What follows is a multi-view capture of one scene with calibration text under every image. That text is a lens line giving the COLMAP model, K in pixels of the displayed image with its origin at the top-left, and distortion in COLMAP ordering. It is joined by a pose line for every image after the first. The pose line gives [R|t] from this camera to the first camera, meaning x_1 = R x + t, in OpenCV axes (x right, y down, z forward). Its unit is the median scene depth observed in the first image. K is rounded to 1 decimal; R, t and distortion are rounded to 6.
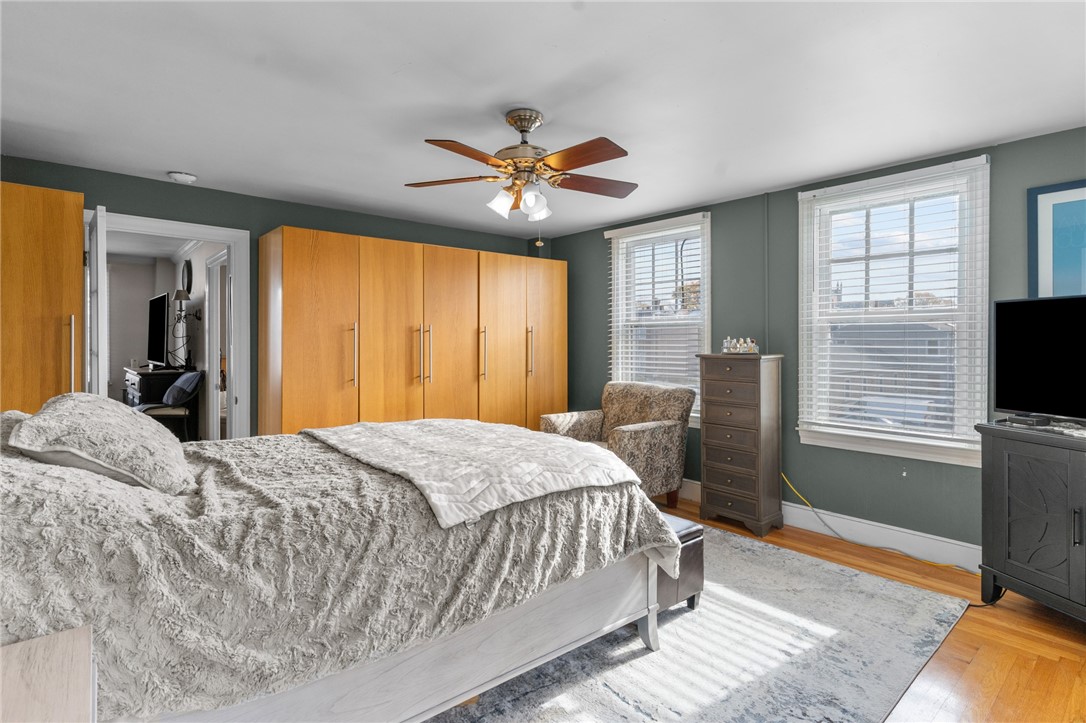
lens RADIAL K [[543.9, 0, 541.4], [0, 543.9, 337.4], [0, 0, 1]] dist [-0.005154, 0.000078]
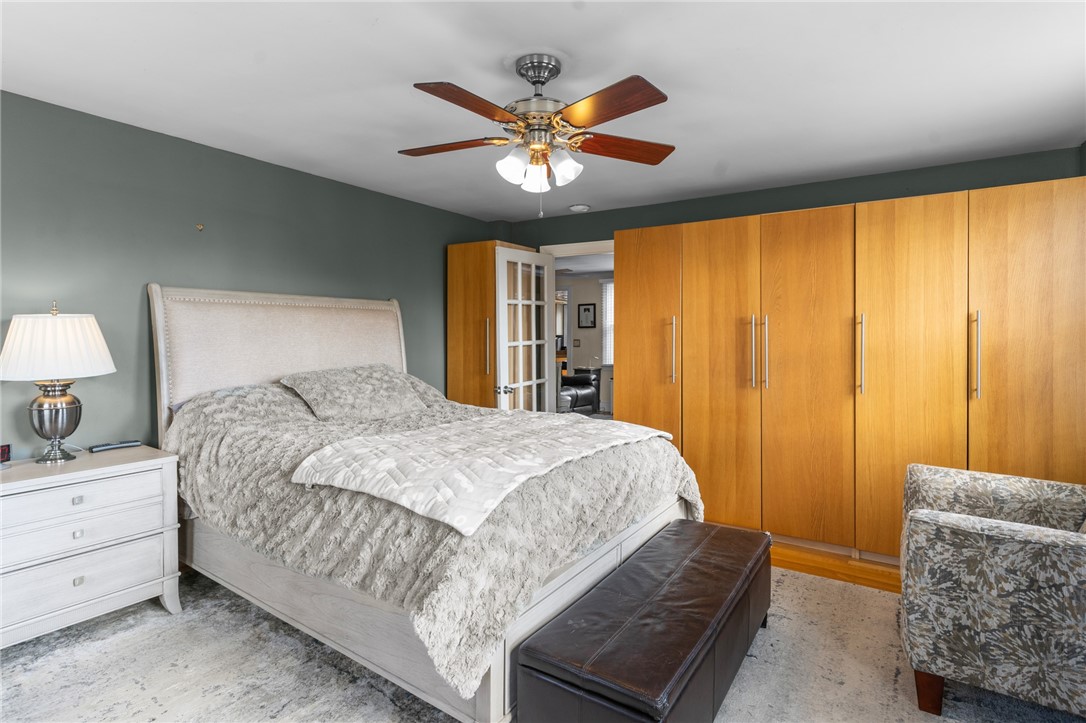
lens RADIAL K [[543.9, 0, 551.8], [0, 543.9, 335.9], [0, 0, 1]] dist [-0.005154, 0.000078]
pose [[0.278285, 0.005346, -0.960484, 0.486364], [0.000675, 0.999983, 0.005761, 0.002131], [0.960498, -0.002251, 0.278276, 0.497437]]
